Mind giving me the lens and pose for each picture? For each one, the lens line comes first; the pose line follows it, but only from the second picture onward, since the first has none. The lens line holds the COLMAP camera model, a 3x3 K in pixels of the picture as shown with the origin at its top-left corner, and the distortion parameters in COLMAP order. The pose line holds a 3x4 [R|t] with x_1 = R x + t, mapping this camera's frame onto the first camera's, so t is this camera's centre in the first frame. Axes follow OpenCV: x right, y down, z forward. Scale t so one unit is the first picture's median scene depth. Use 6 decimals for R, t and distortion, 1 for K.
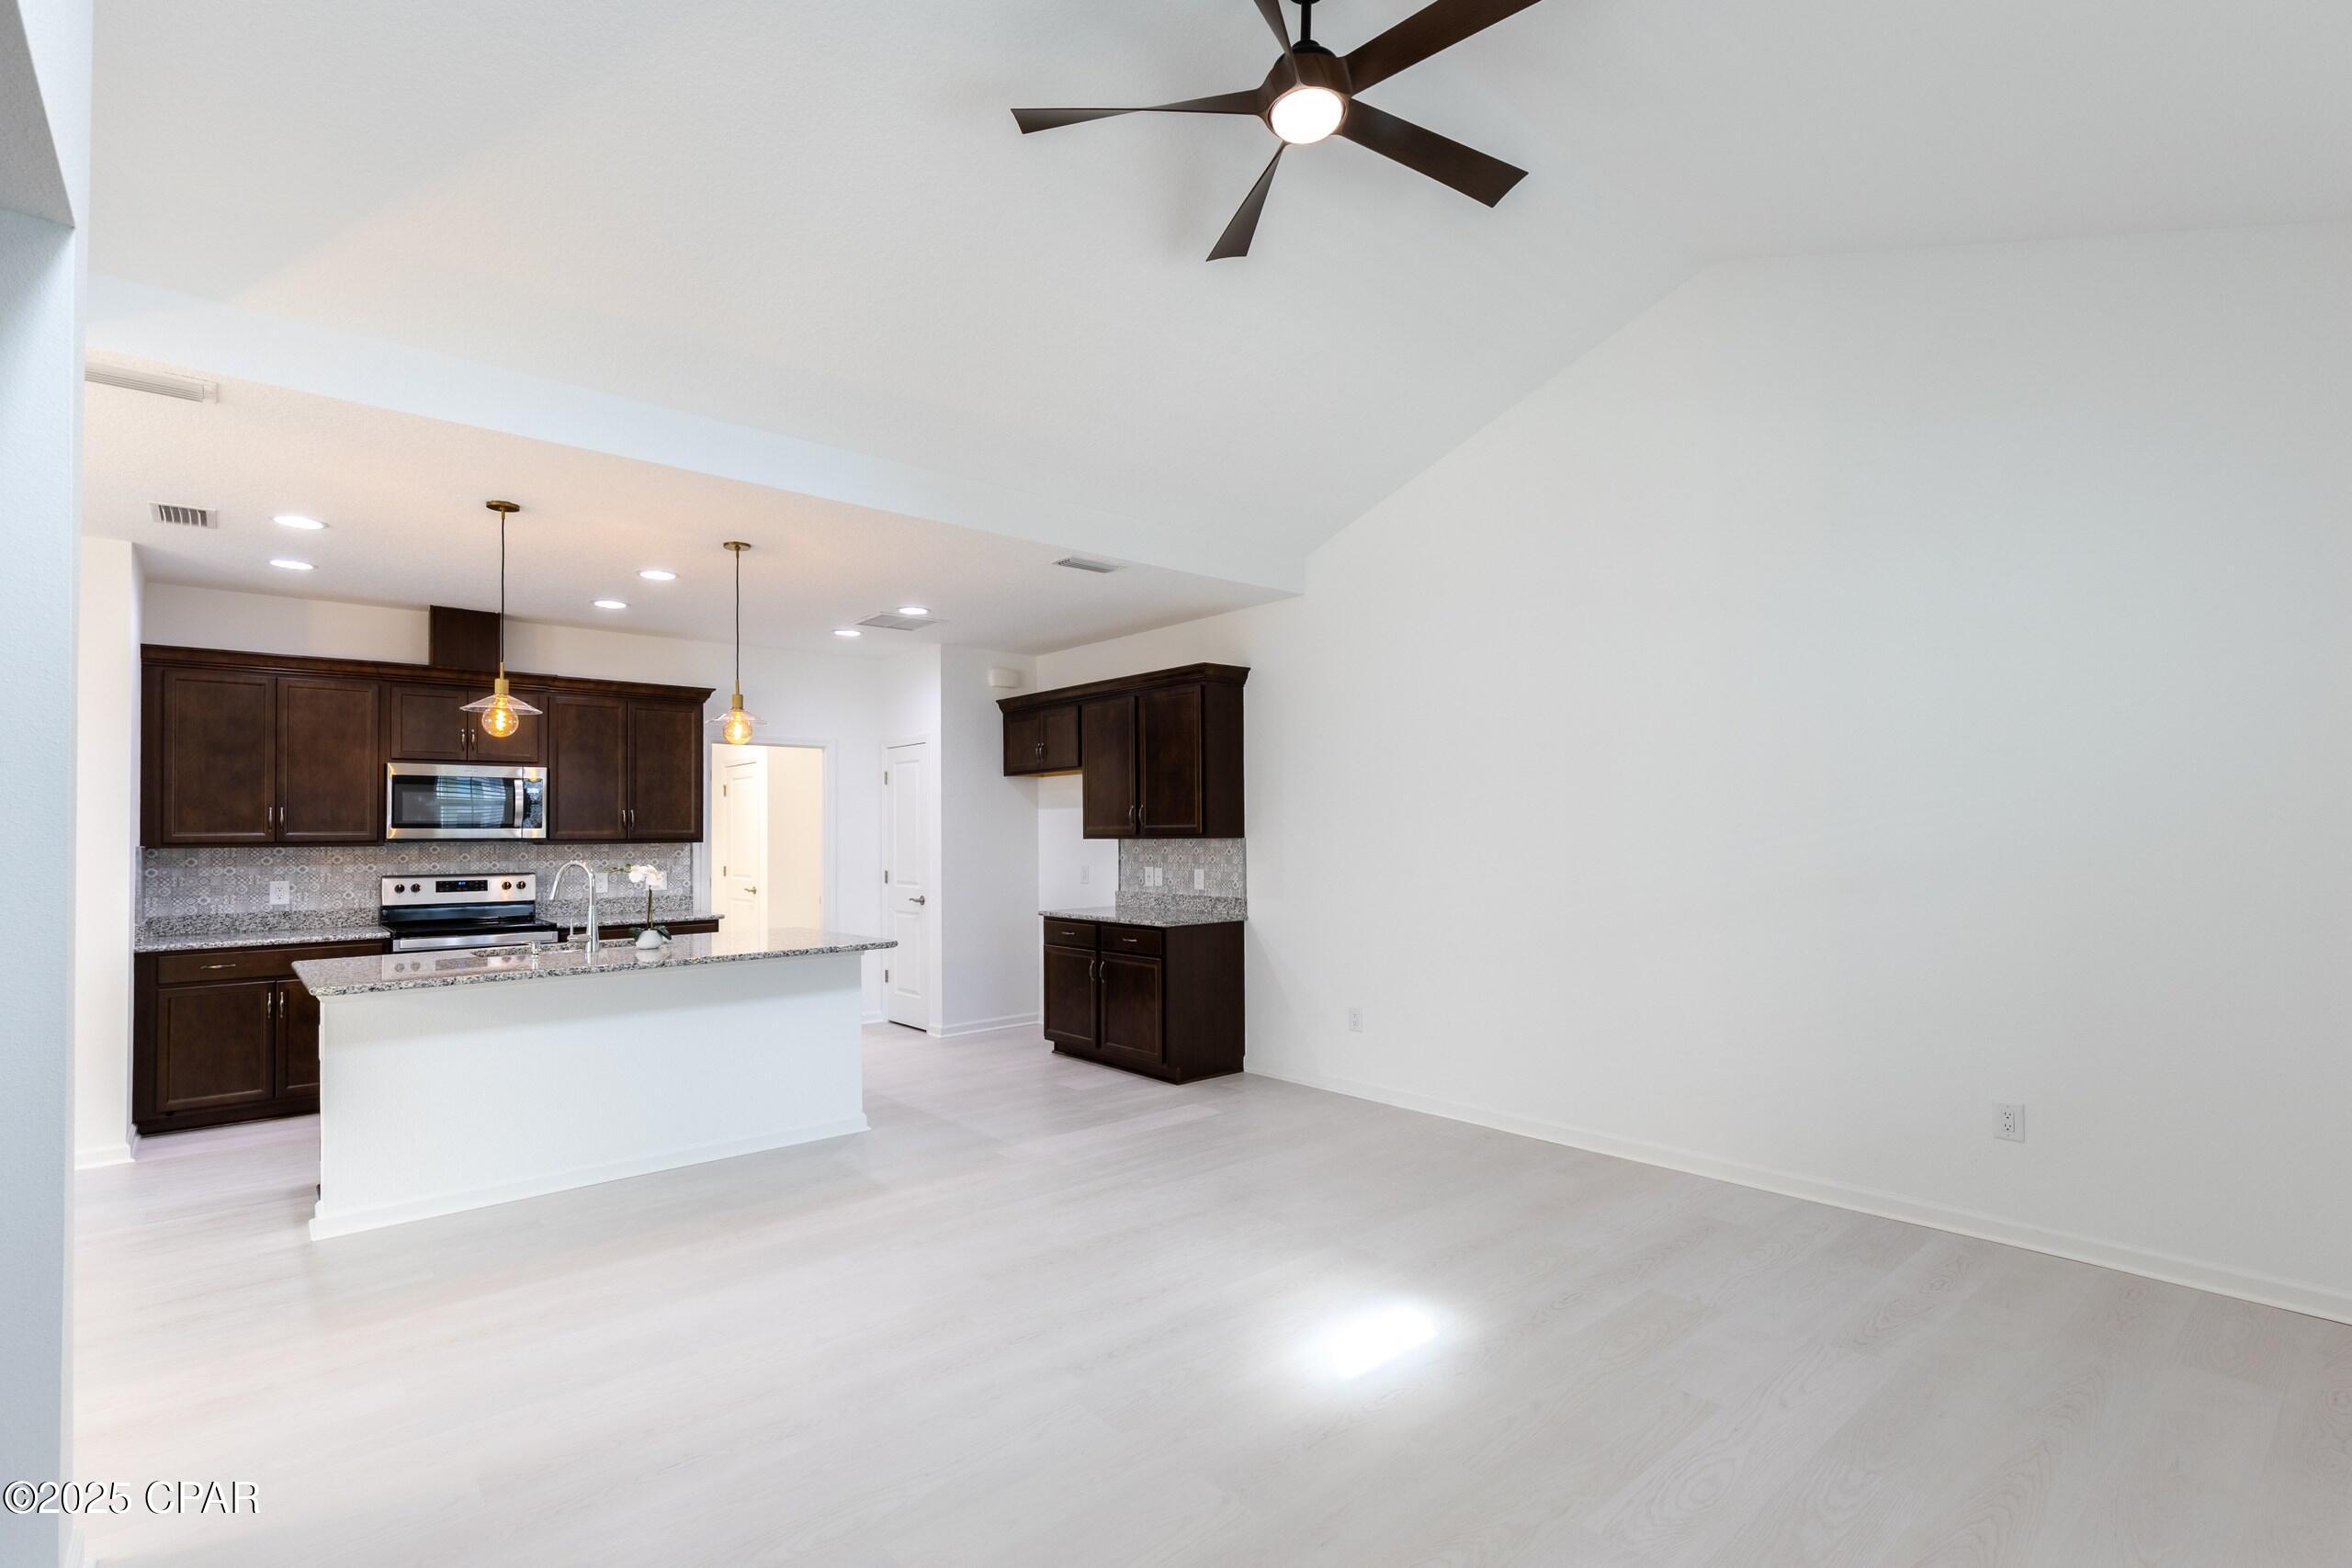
lens RADIAL K [[1098.8, 0, 1169.7], [0, 1098.8, 811.4], [0, 0, 1]] dist [0.010283, -0.001570]
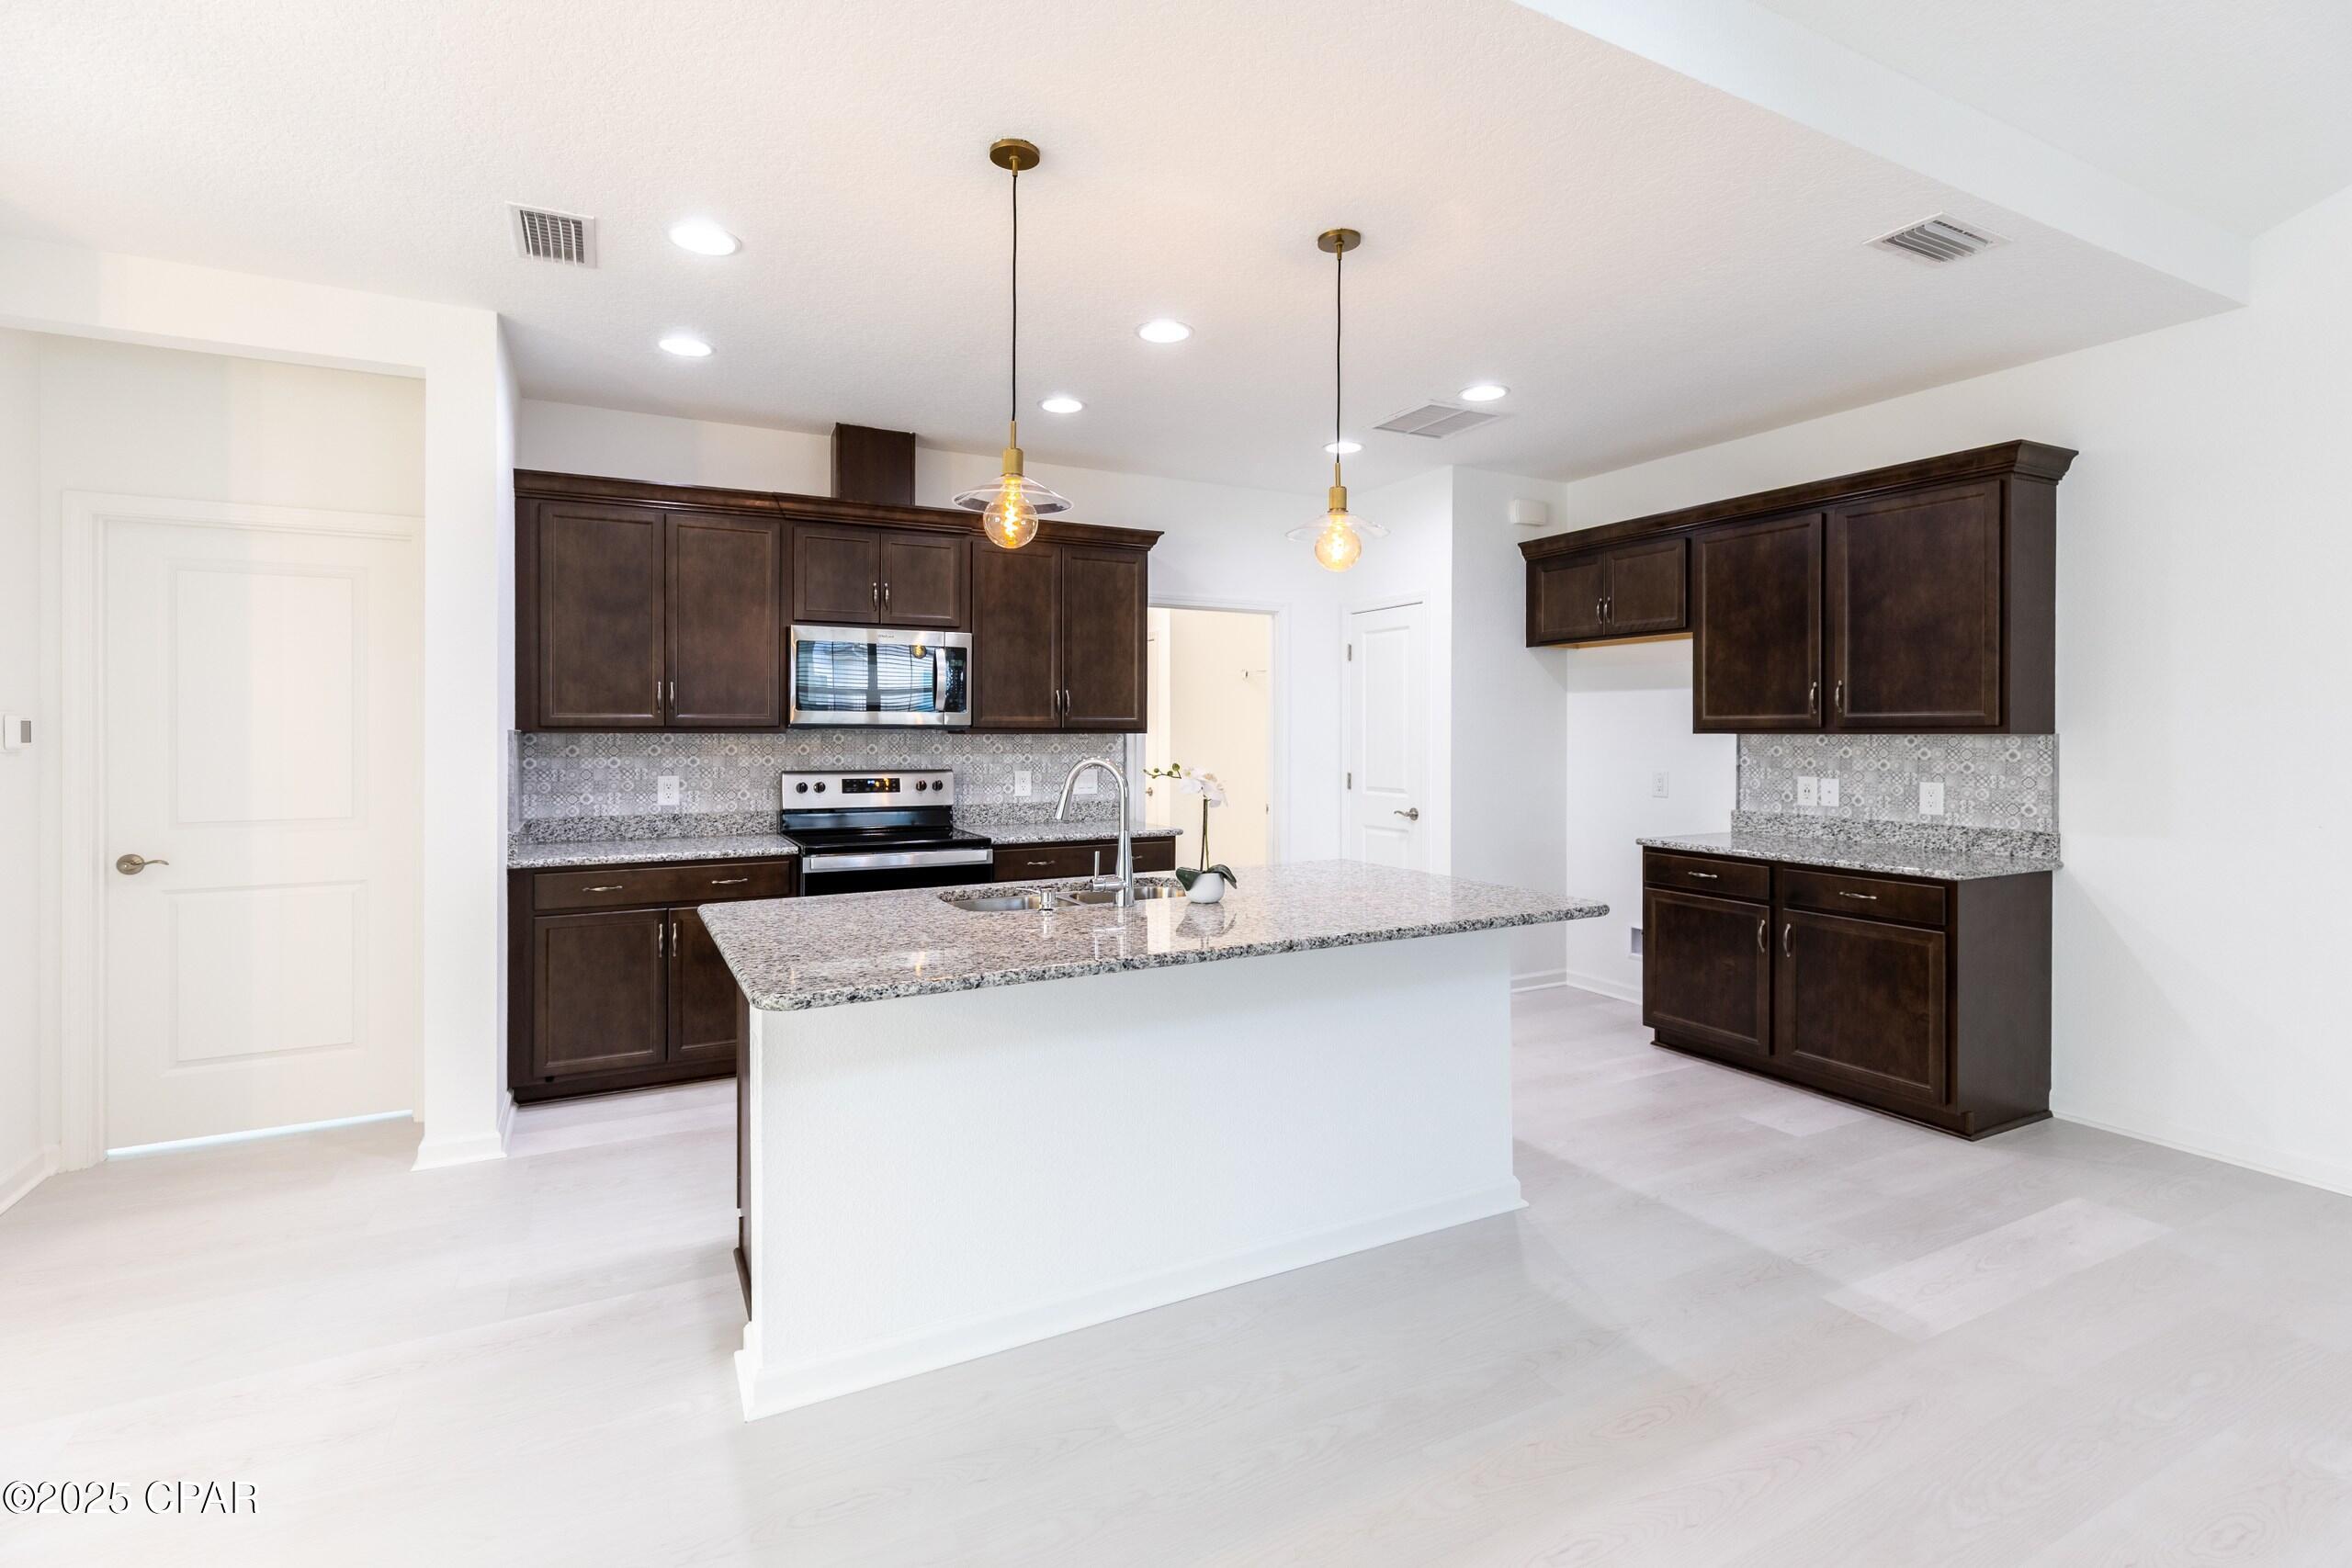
lens RADIAL K [[1098.8, 0, 1178.5], [0, 1098.8, 729.5], [0, 0, 1]] dist [0.010283, -0.001570]
pose [[0.976258, 0.009191, -0.216415, -0.268524], [-0.005157, 0.999802, 0.019198, 0.012743], [0.216548, -0.017626, 0.976113, 0.300735]]
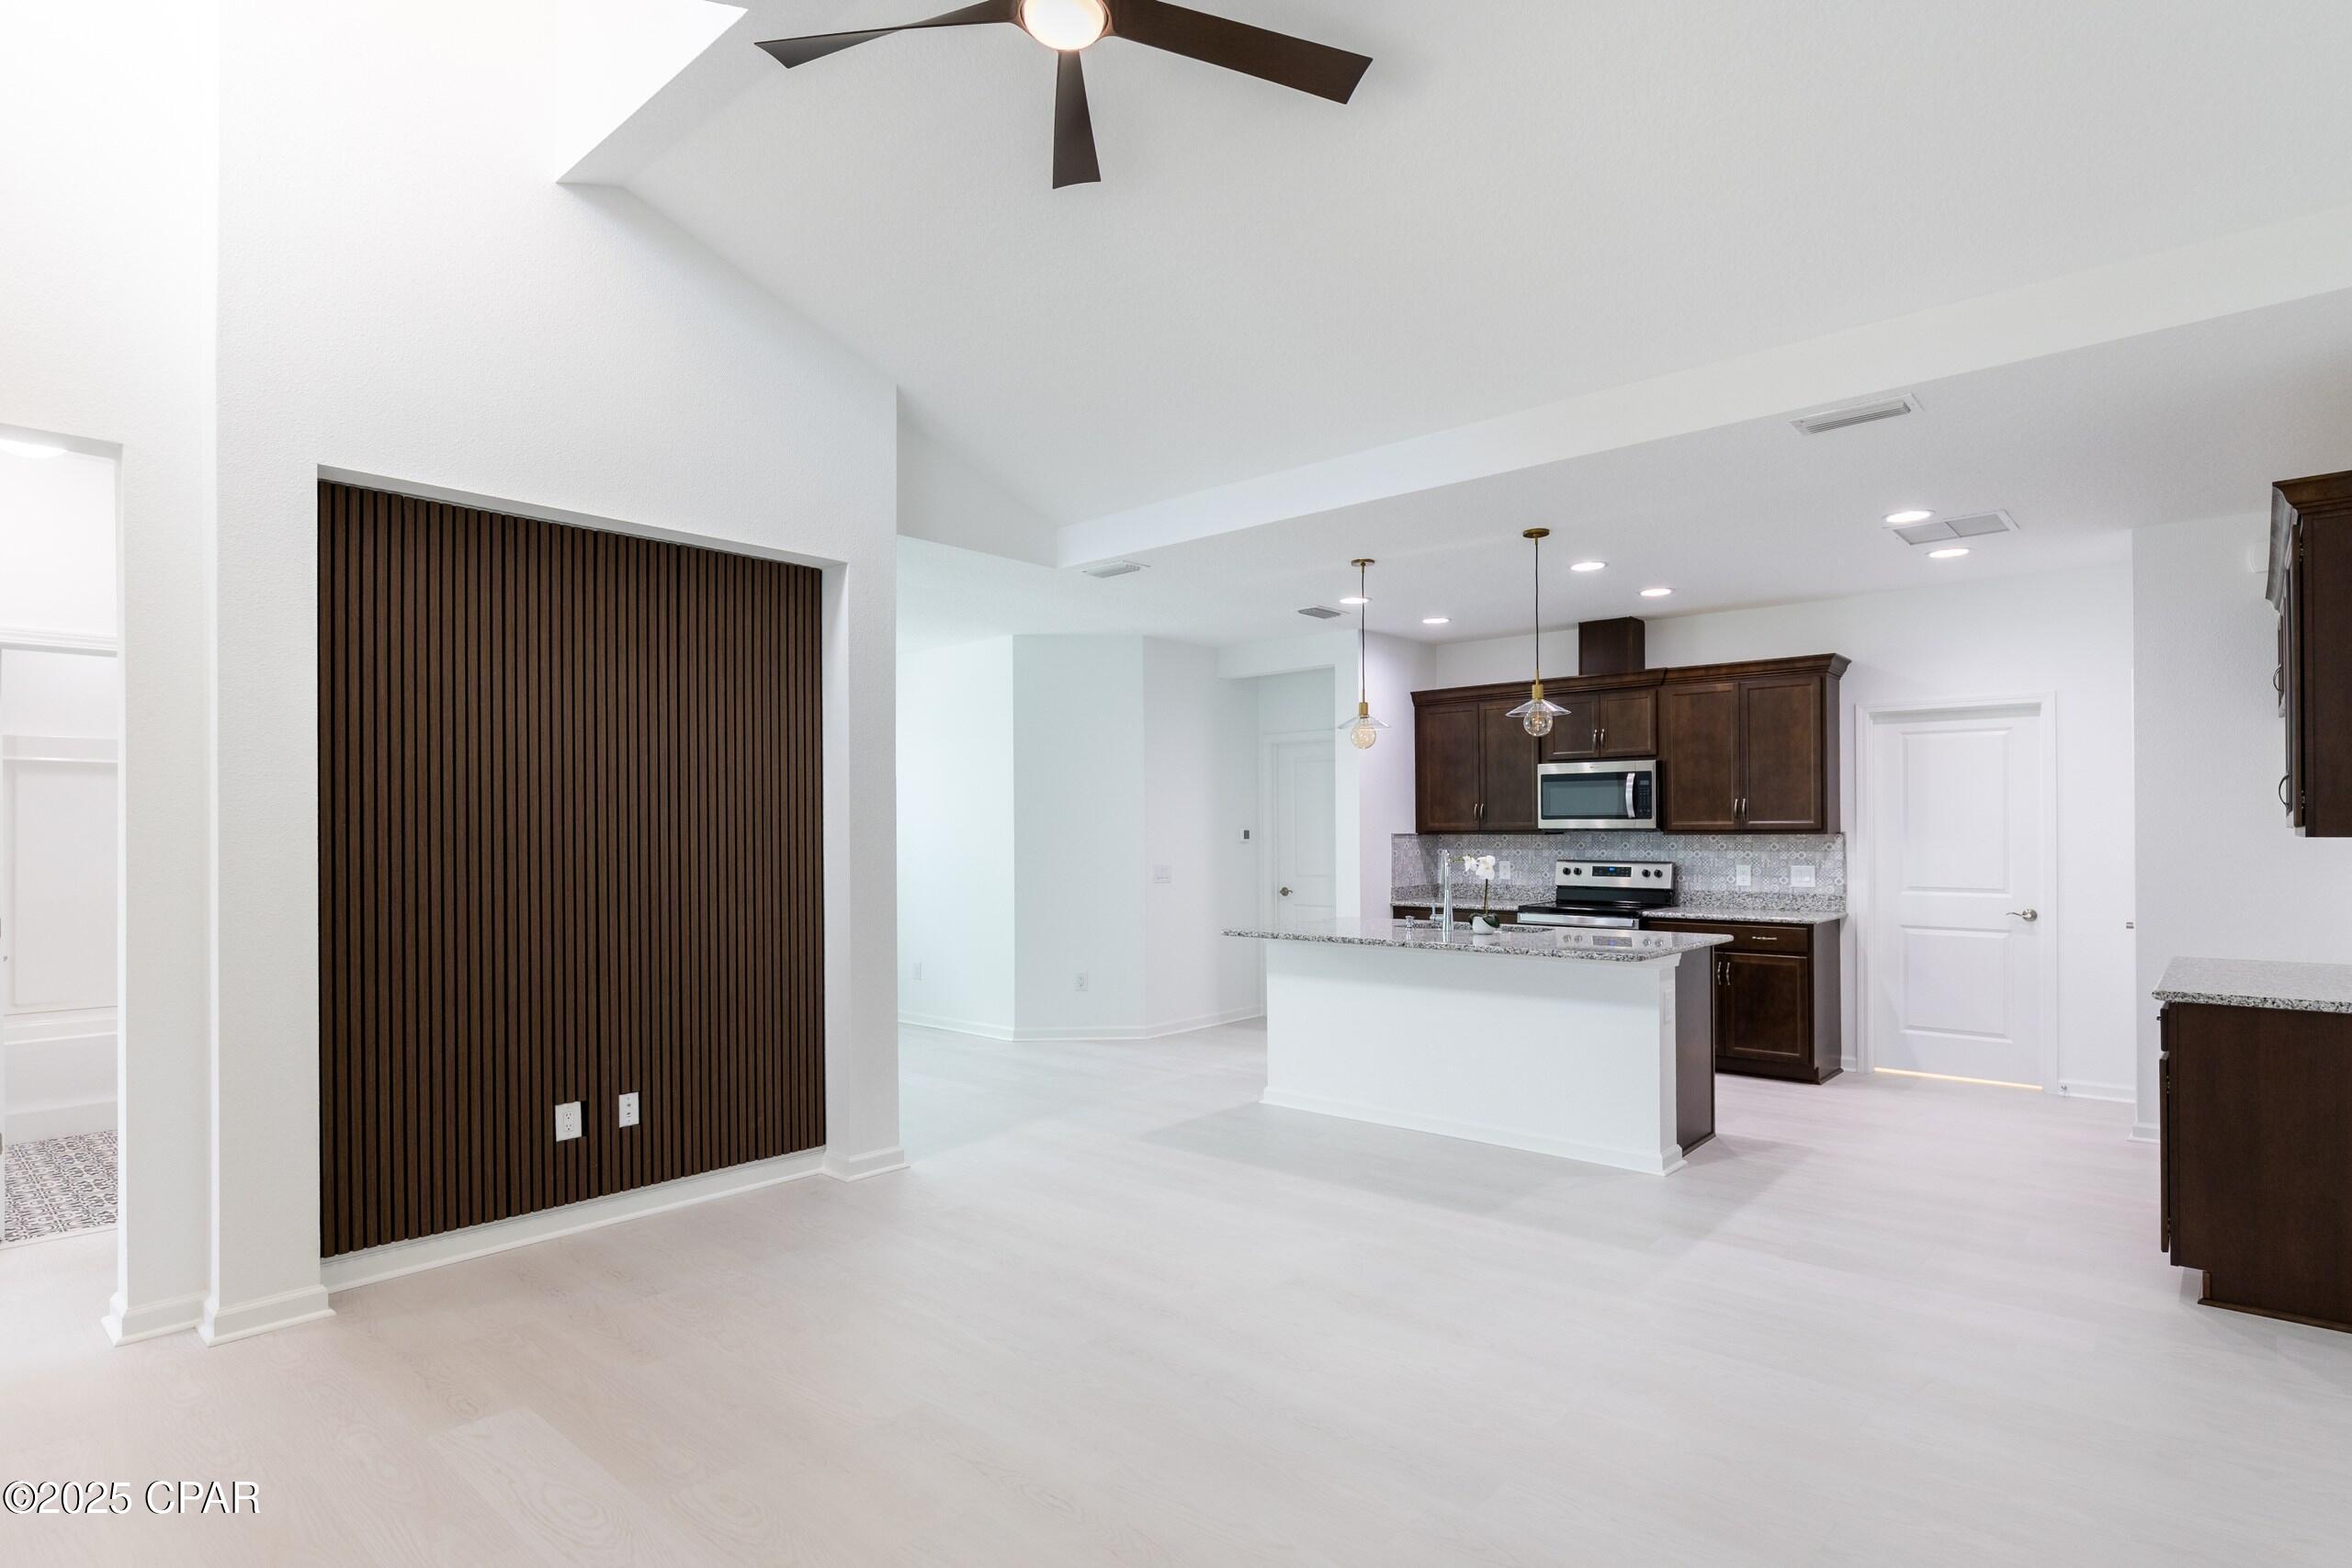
lens RADIAL K [[1197.0, 0, 1189.8], [0, 1197.0, 819.7], [0, 0, 1]] dist [-0.001971, -0.000628]
pose [[0.141143, -0.002109, -0.989987, 0.482447], [0.023355, 0.999727, 0.001200, 0.004765], [0.989714, -0.023290, 0.141154, 0.419621]]
